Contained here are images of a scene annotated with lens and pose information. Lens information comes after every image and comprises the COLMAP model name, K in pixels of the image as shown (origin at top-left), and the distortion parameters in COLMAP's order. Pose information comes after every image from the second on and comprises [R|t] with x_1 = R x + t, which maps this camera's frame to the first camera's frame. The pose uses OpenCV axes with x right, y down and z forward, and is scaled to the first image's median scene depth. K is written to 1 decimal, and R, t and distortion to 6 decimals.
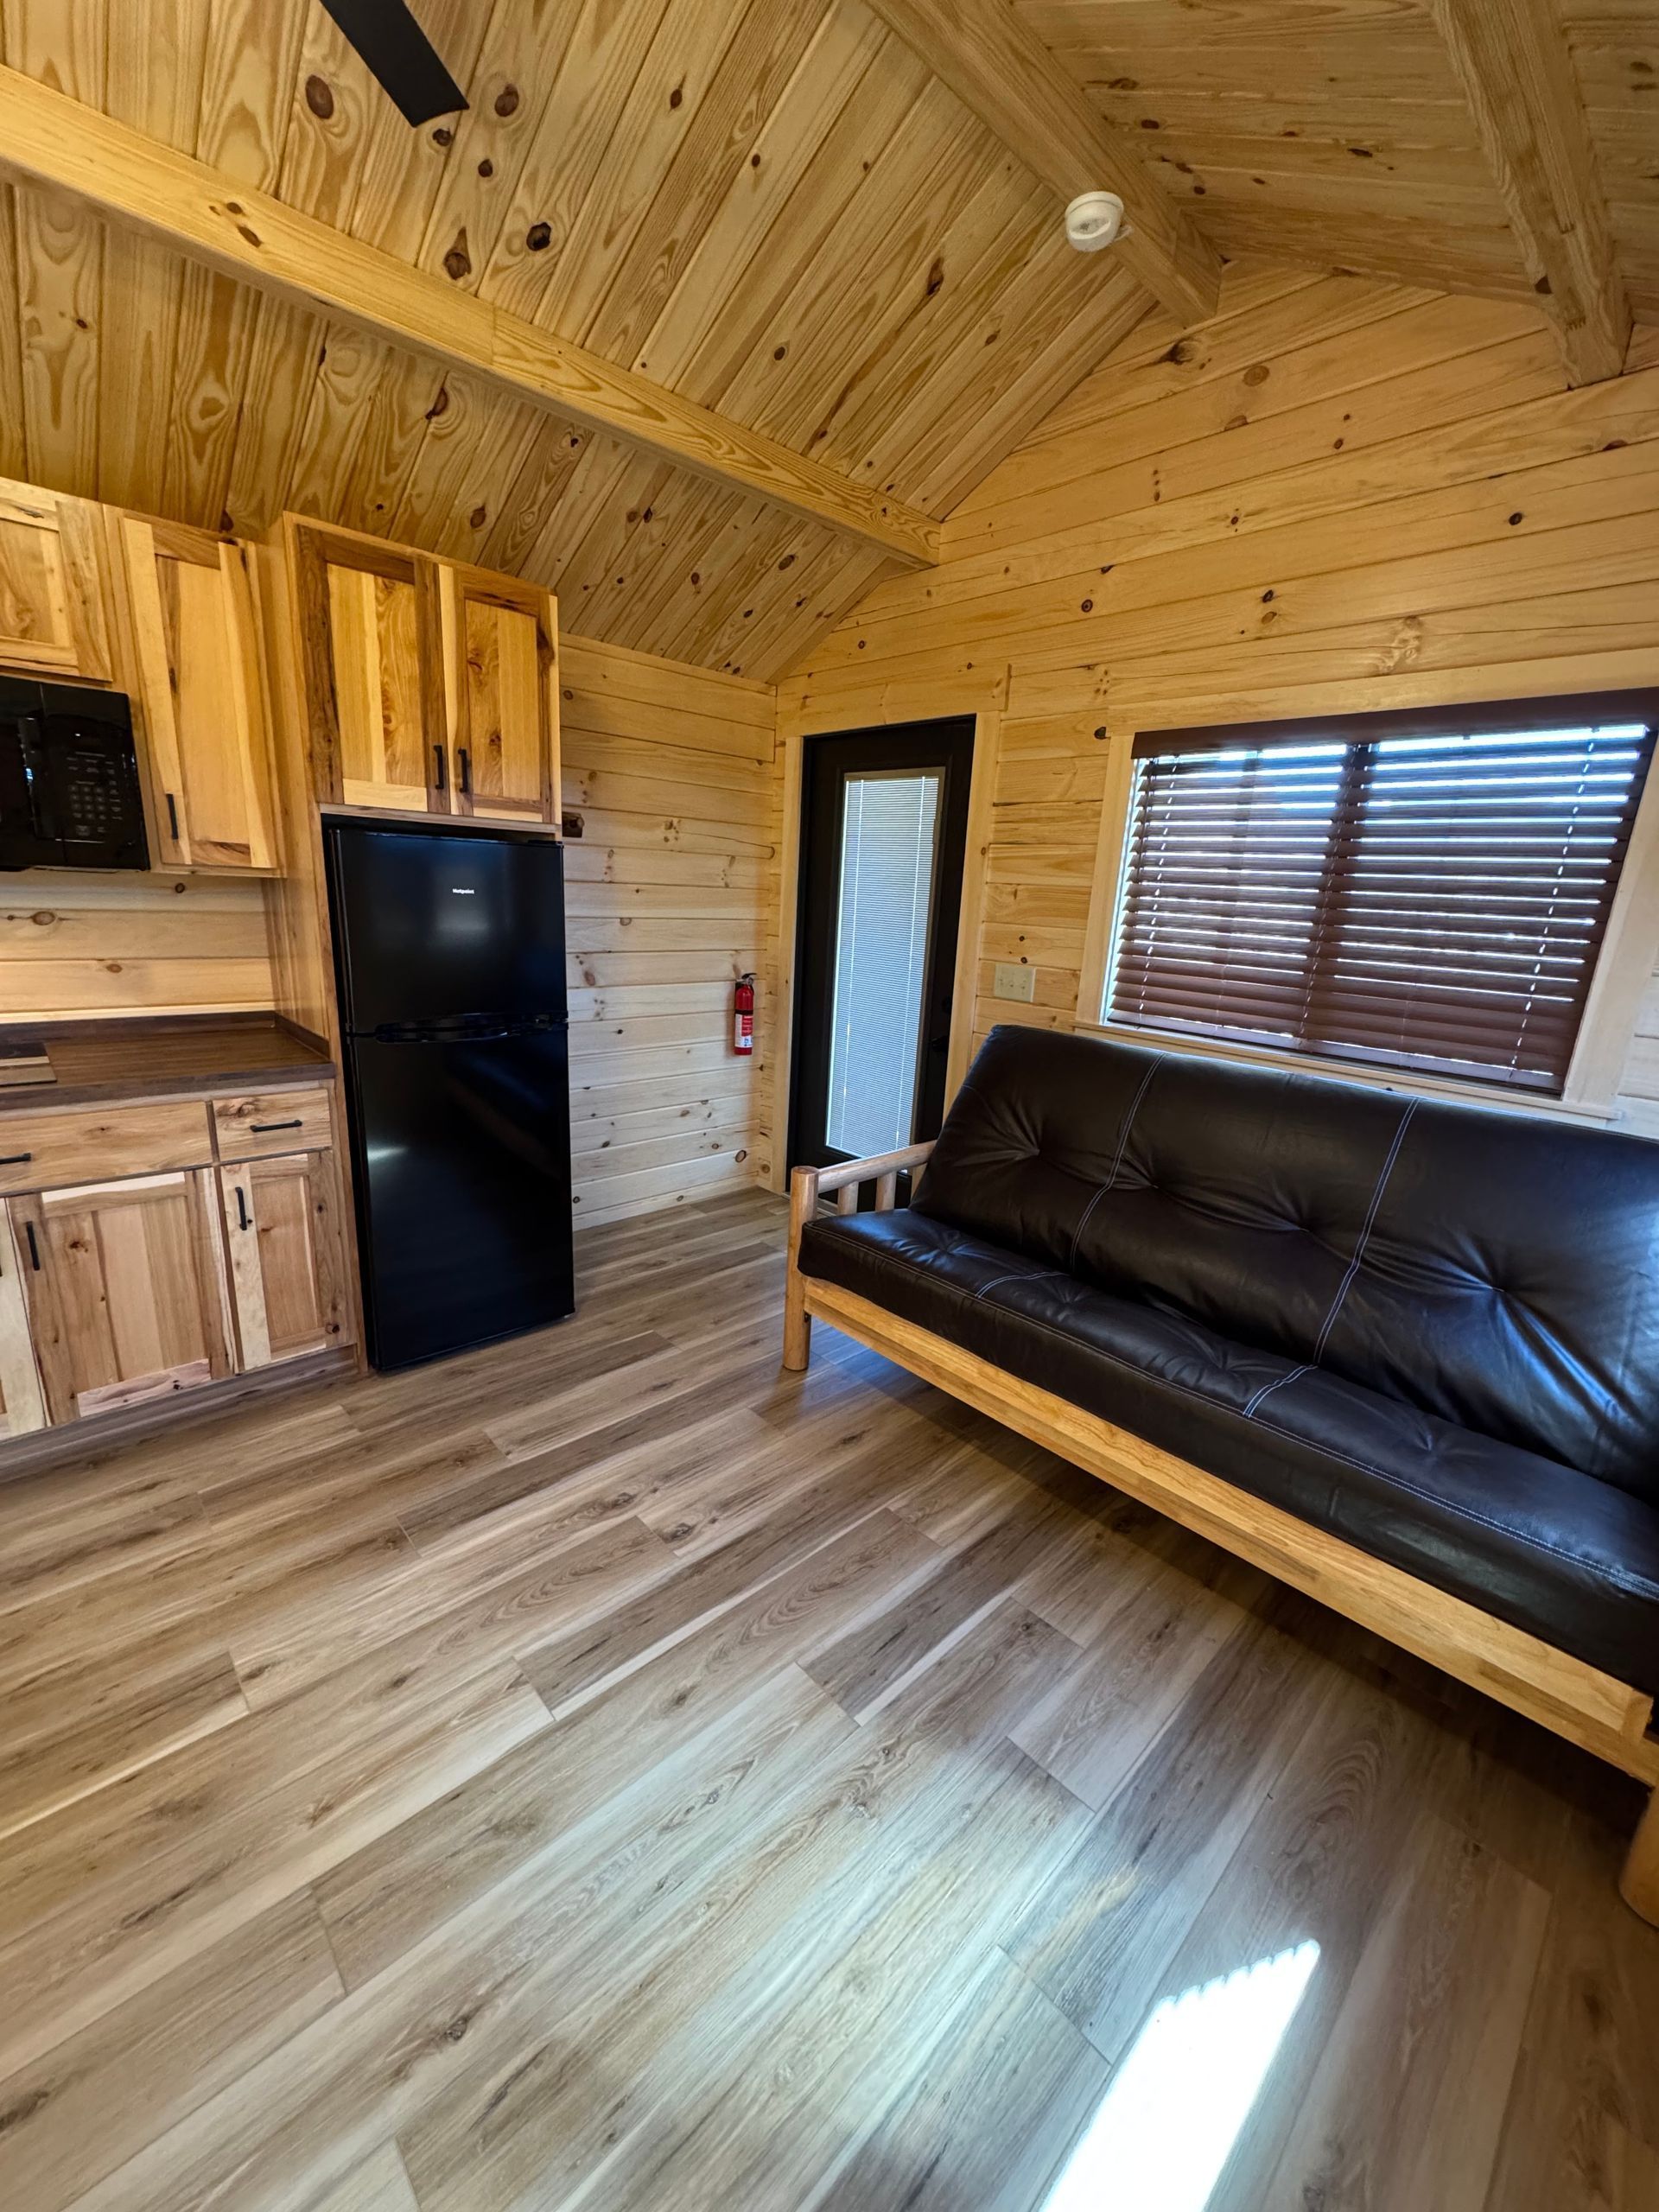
lens RADIAL K [[878.0, 0, 837.4], [0, 878.0, 1104.2], [0, 0, 1]] dist [-0.001593, 0.000118]
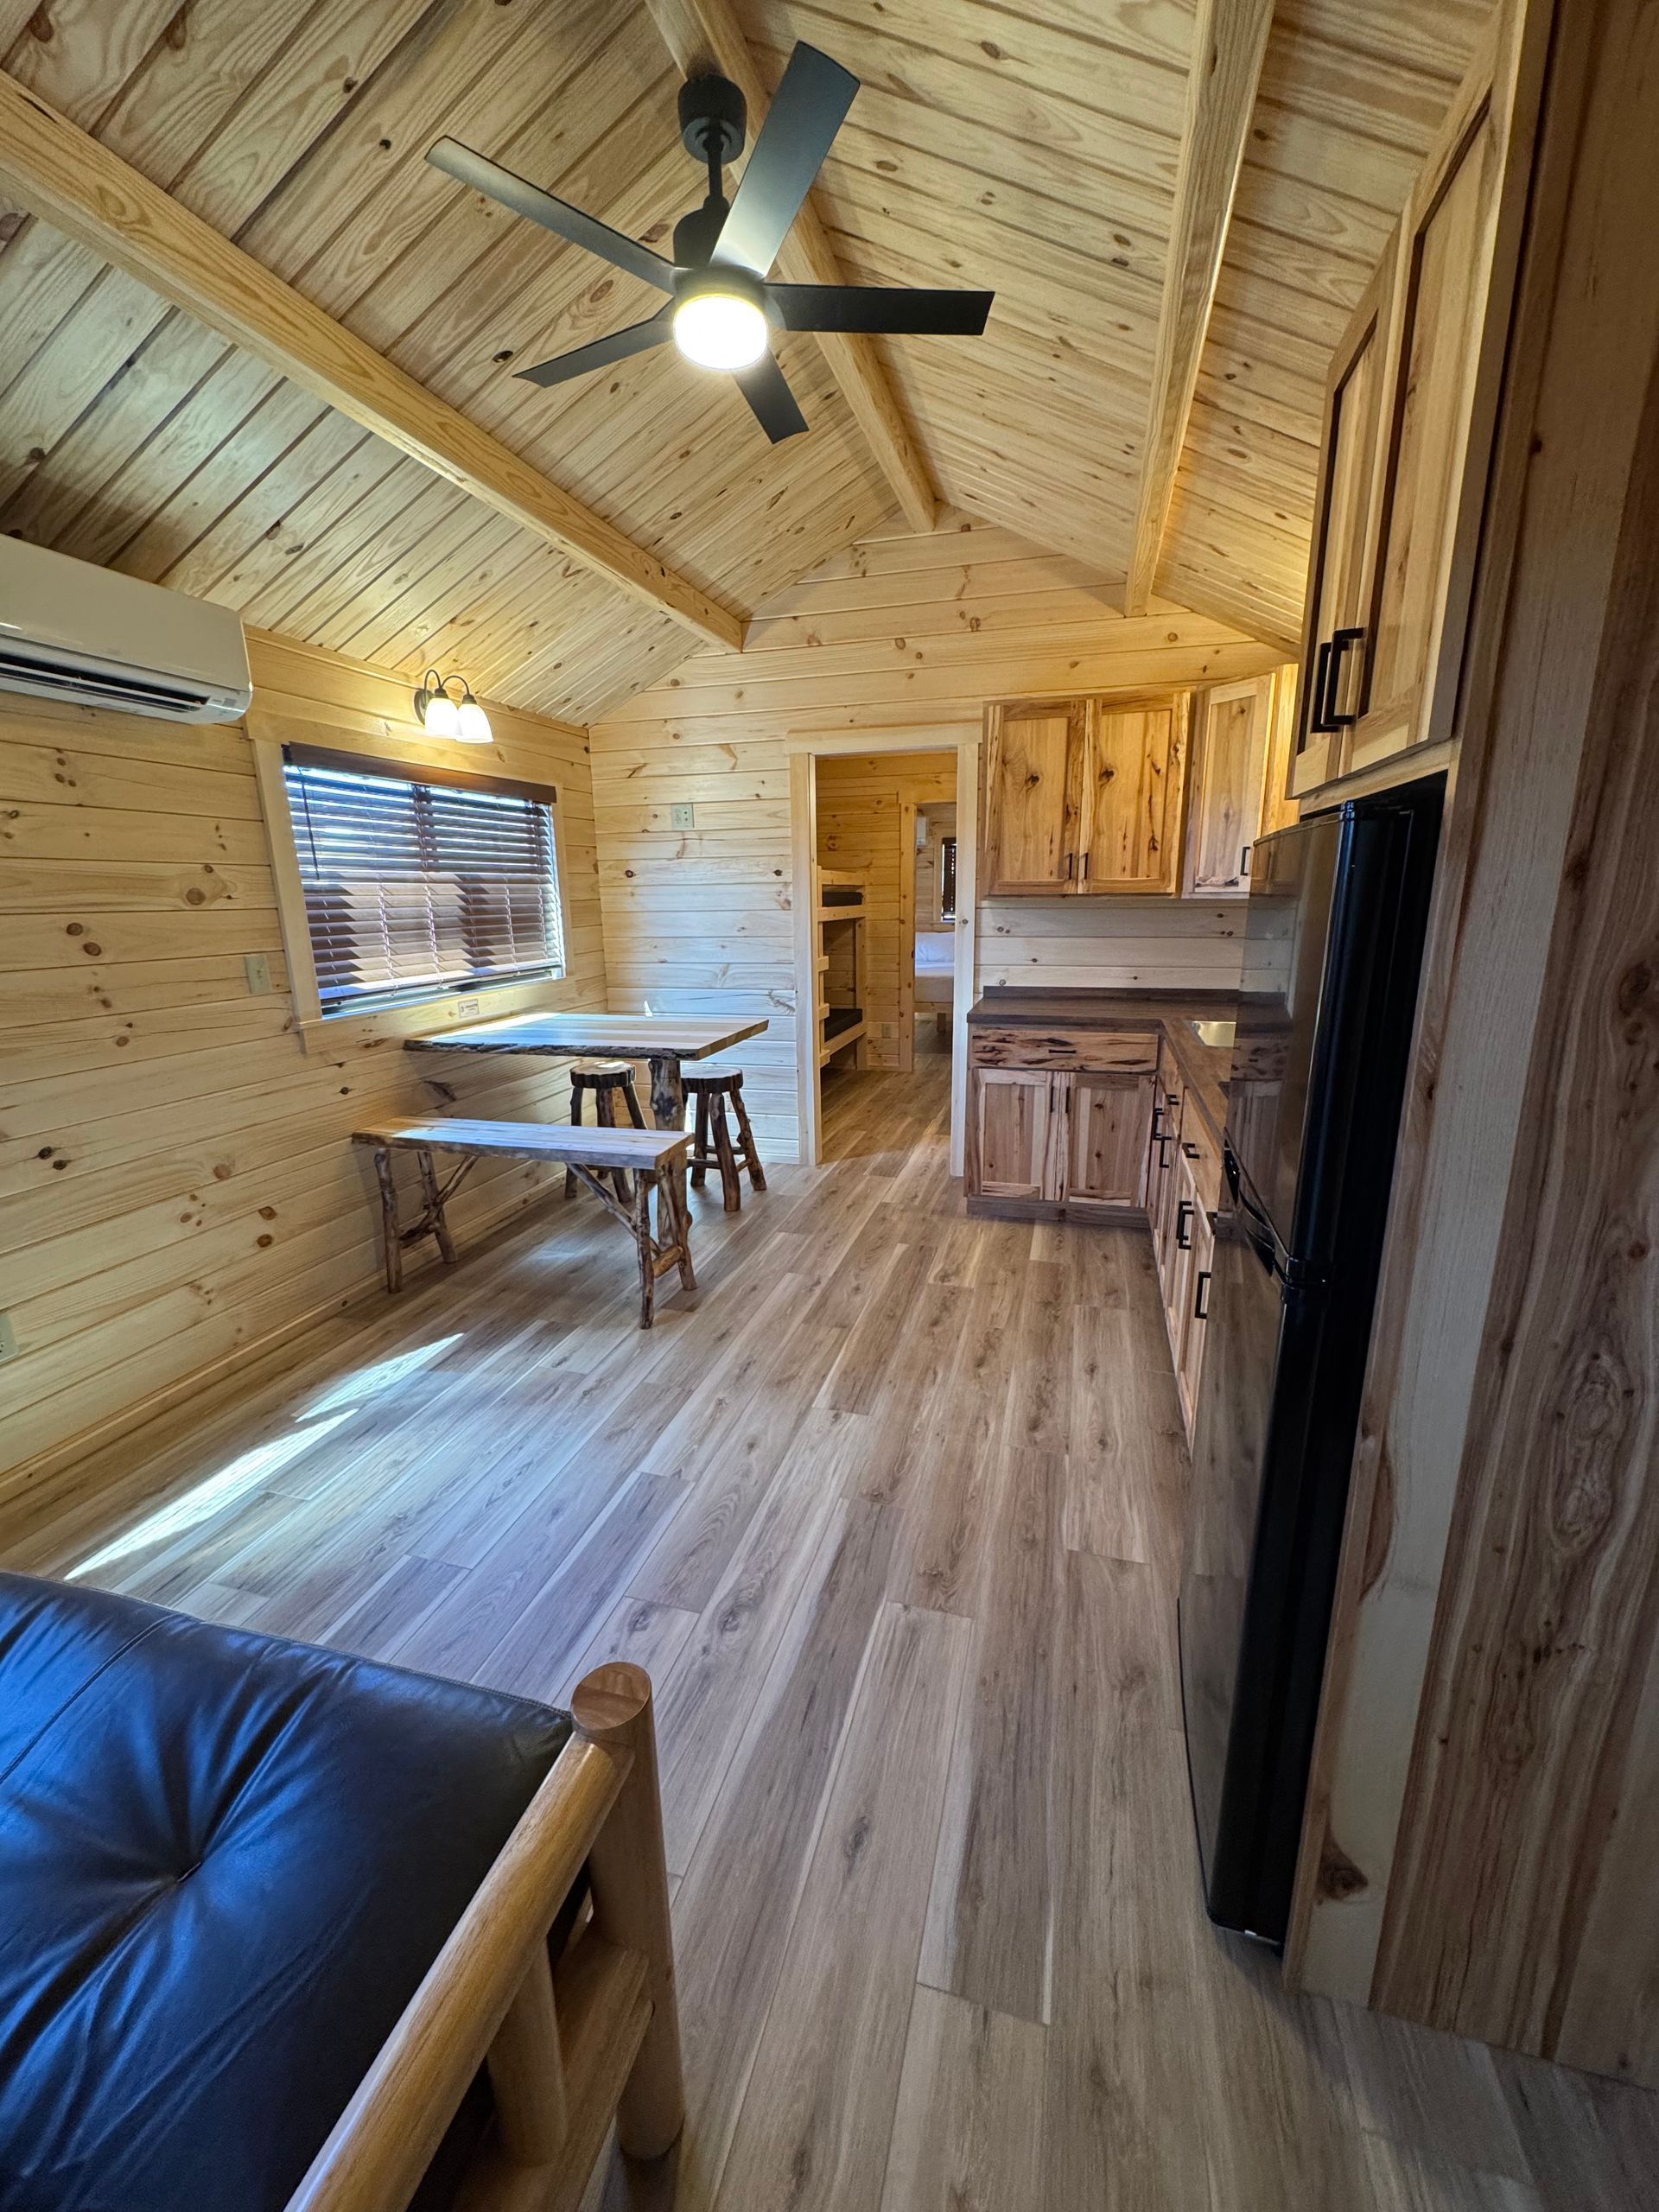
lens RADIAL K [[878.0, 0, 830.7], [0, 878.0, 1103.4], [0, 0, 1]] dist [-0.001593, 0.000118]
pose [[-0.864343, 0.077993, -0.496817, 0.052728], [-0.154083, 0.899319, 0.409247, -0.350536], [0.478716, 0.430281, -0.765303, 1.417496]]
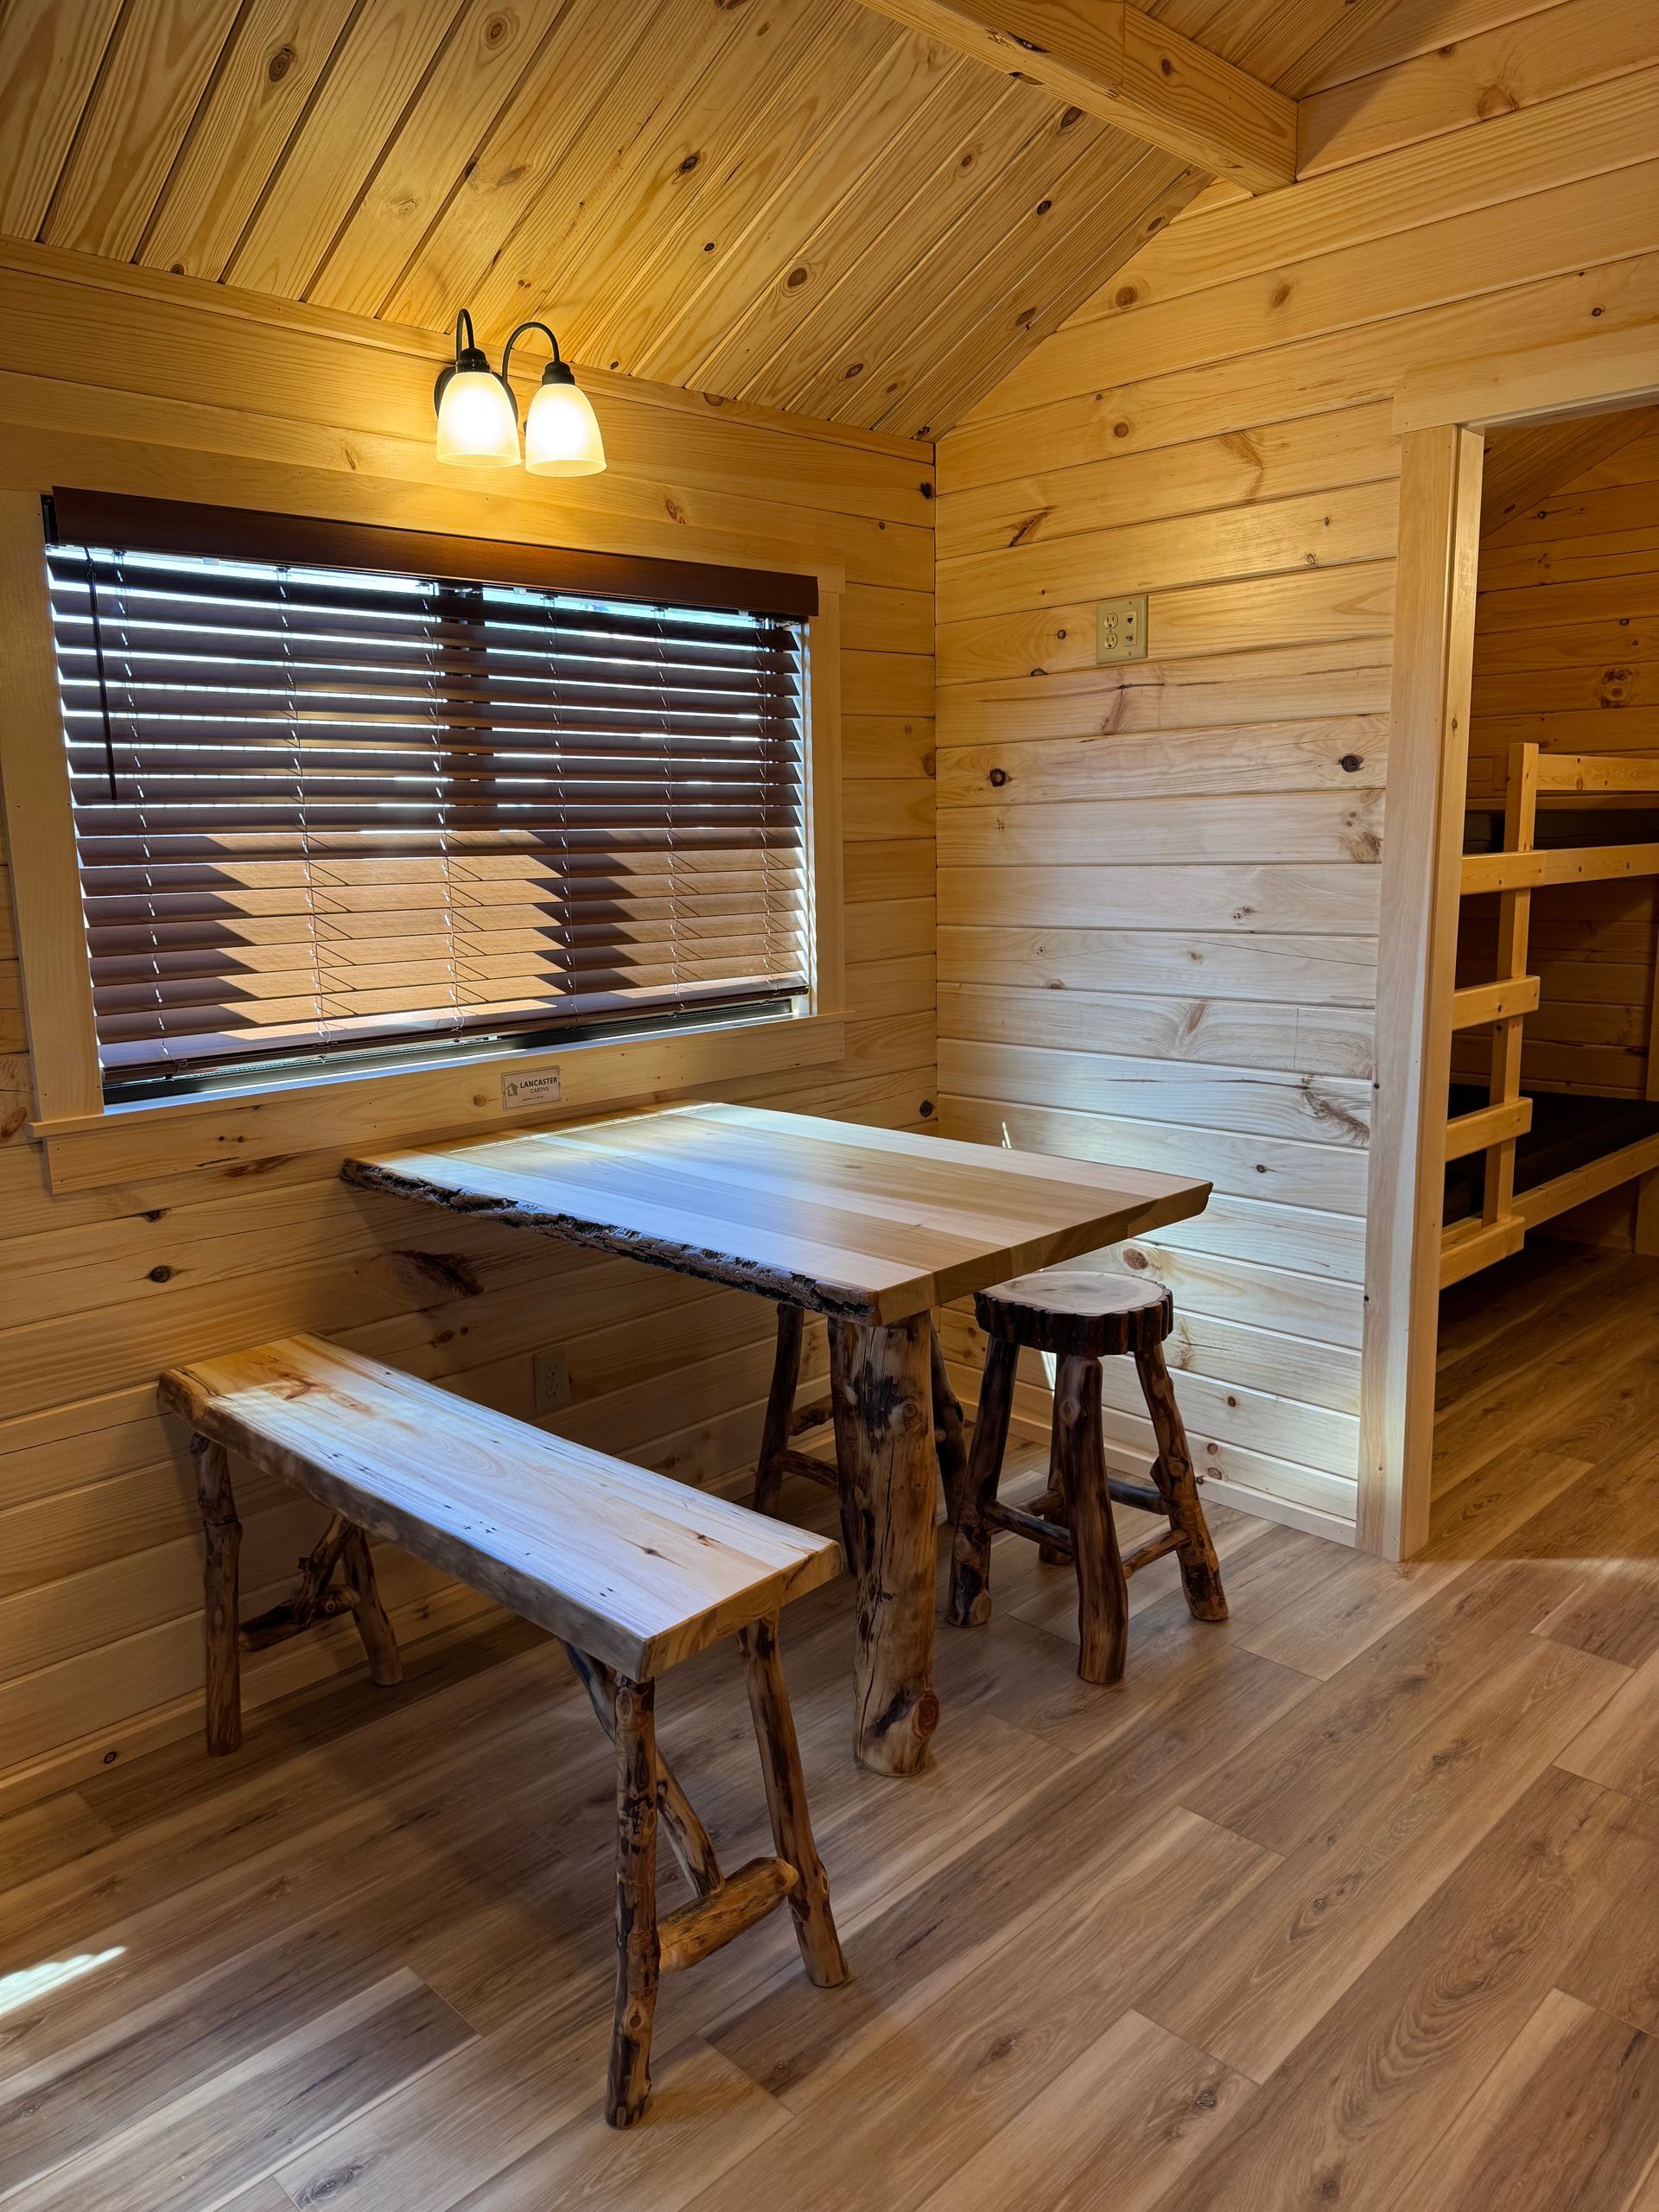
lens RADIAL K [[1562.0, 0, 828.2], [0, 1562.0, 1114.2], [0, 0, 1]] dist [0.027765, -0.030212]
pose [[-0.999366, -0.027089, -0.023114, -0.426055], [-0.034249, 0.908903, 0.415600, -0.248232], [0.009750, 0.416128, -0.909254, 0.909425]]
